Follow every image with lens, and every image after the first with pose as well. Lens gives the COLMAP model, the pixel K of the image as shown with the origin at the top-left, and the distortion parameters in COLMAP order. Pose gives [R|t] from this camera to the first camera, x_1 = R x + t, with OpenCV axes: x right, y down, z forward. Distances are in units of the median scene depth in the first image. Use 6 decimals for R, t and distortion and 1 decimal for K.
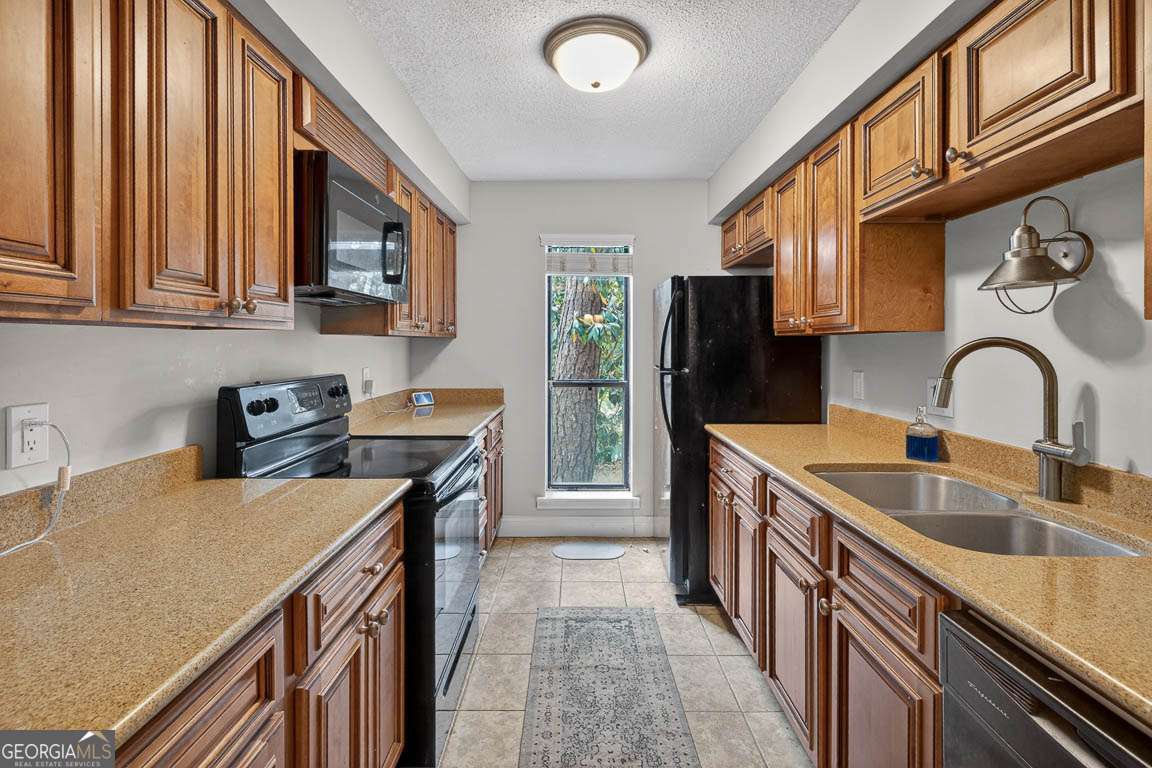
lens RADIAL K [[517.3, 0, 571.9], [0, 517.3, 347.7], [0, 0, 1]] dist [0.000528, -0.000173]
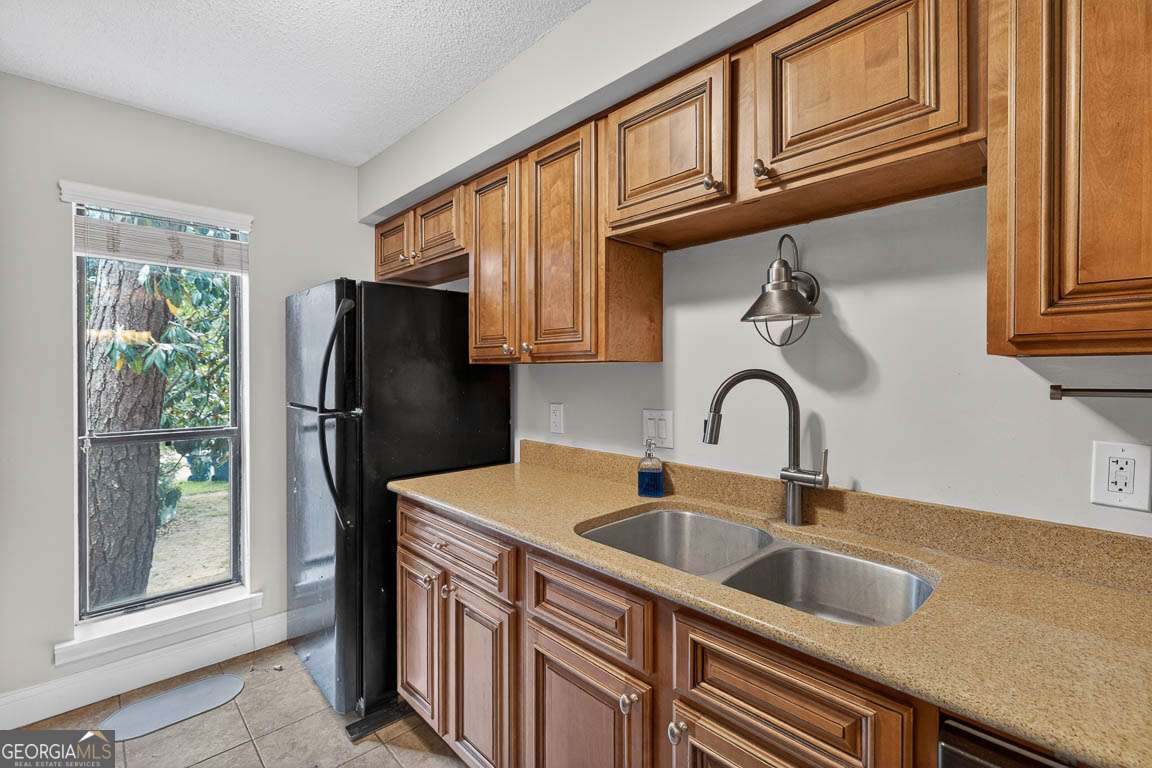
lens RADIAL K [[511.0, 0, 571.6], [0, 511.0, 376.5], [0, 0, 1]] dist [0.000076, 0.000065]
pose [[0.722500, -0.006861, 0.691337, -0.085779], [0.004628, 0.999976, 0.005087, -0.009806], [-0.691356, -0.000476, 0.722514, 0.413251]]
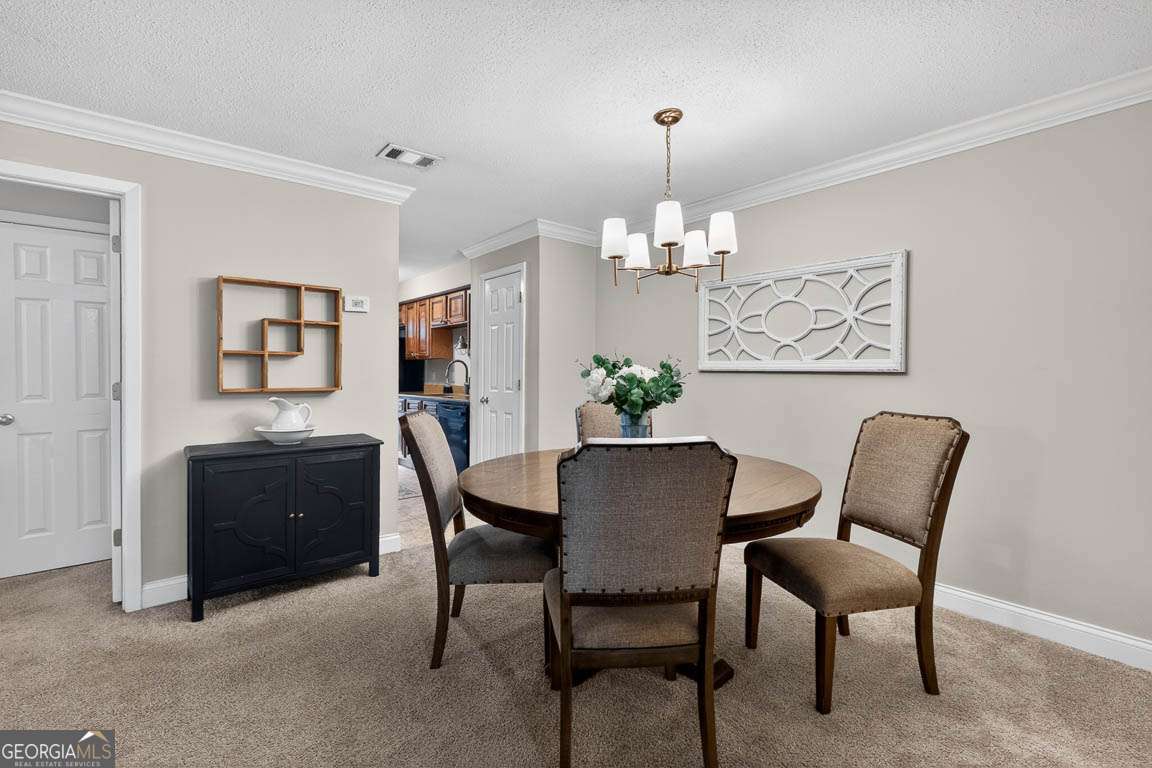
lens RADIAL K [[517.2, 0, 572.7], [0, 517.2, 369.9], [0, 0, 1]] dist [-0.002559, -0.000526]
pose [[0.752962, 0.004150, 0.658051, -1.038716], [0.000313, 0.999978, -0.006664, 0.072133], [-0.658064, 0.005223, 0.752944, -2.295222]]
